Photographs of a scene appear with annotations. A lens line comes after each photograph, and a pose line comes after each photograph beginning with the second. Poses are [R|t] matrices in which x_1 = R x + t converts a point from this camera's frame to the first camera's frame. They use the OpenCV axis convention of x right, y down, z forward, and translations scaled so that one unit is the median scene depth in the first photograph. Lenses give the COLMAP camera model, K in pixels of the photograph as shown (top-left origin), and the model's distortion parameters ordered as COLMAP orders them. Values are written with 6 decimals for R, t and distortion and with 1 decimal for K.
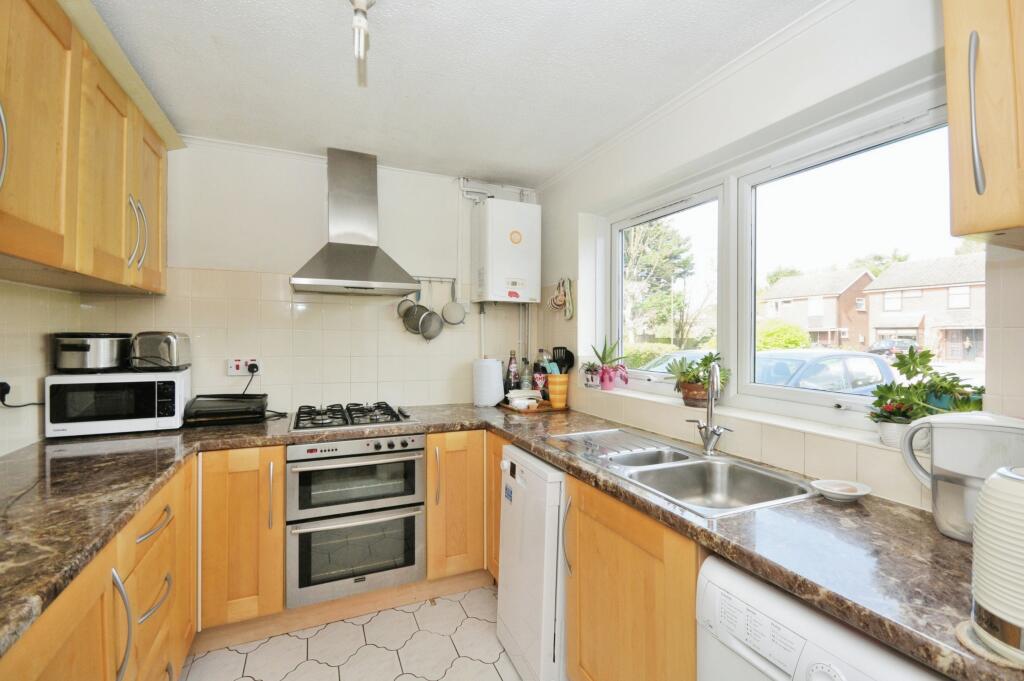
lens RADIAL K [[460.2, 0, 517.2], [0, 460.2, 346.7], [0, 0, 1]] dist [0.022271, -0.012955]
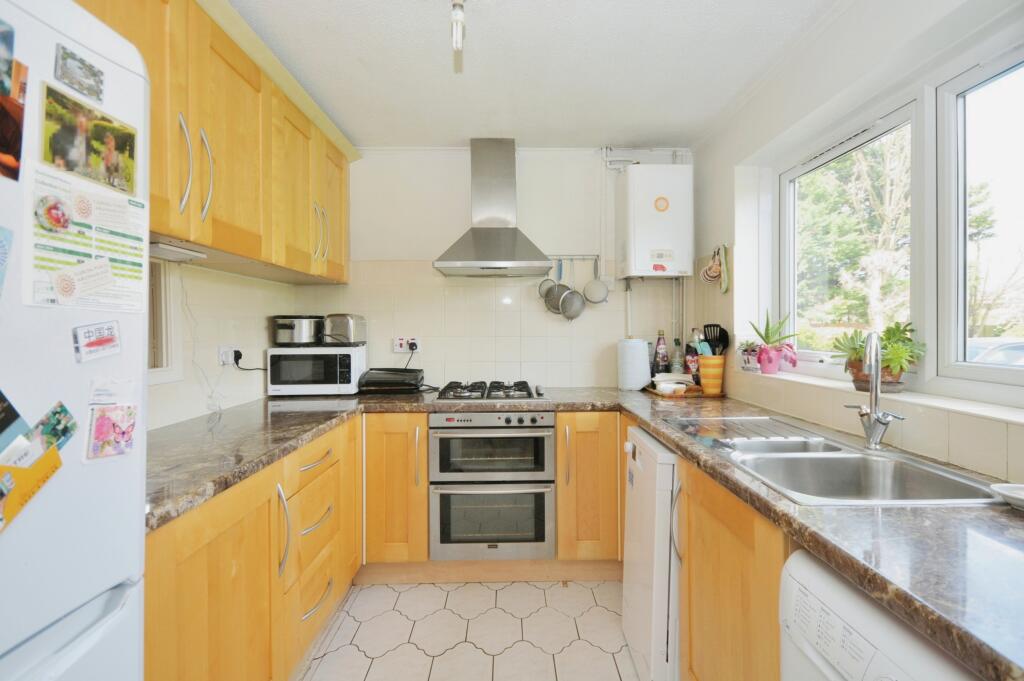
lens RADIAL K [[495.8, 0, 512.0], [0, 495.8, 340.5], [0, 0, 1]] dist [0.016383, 0.000062]
pose [[0.920388, -0.001526, -0.391003, 0.138217], [0.002963, 0.999991, 0.003074, 0.033728], [0.390994, -0.003988, 0.920384, -0.016217]]
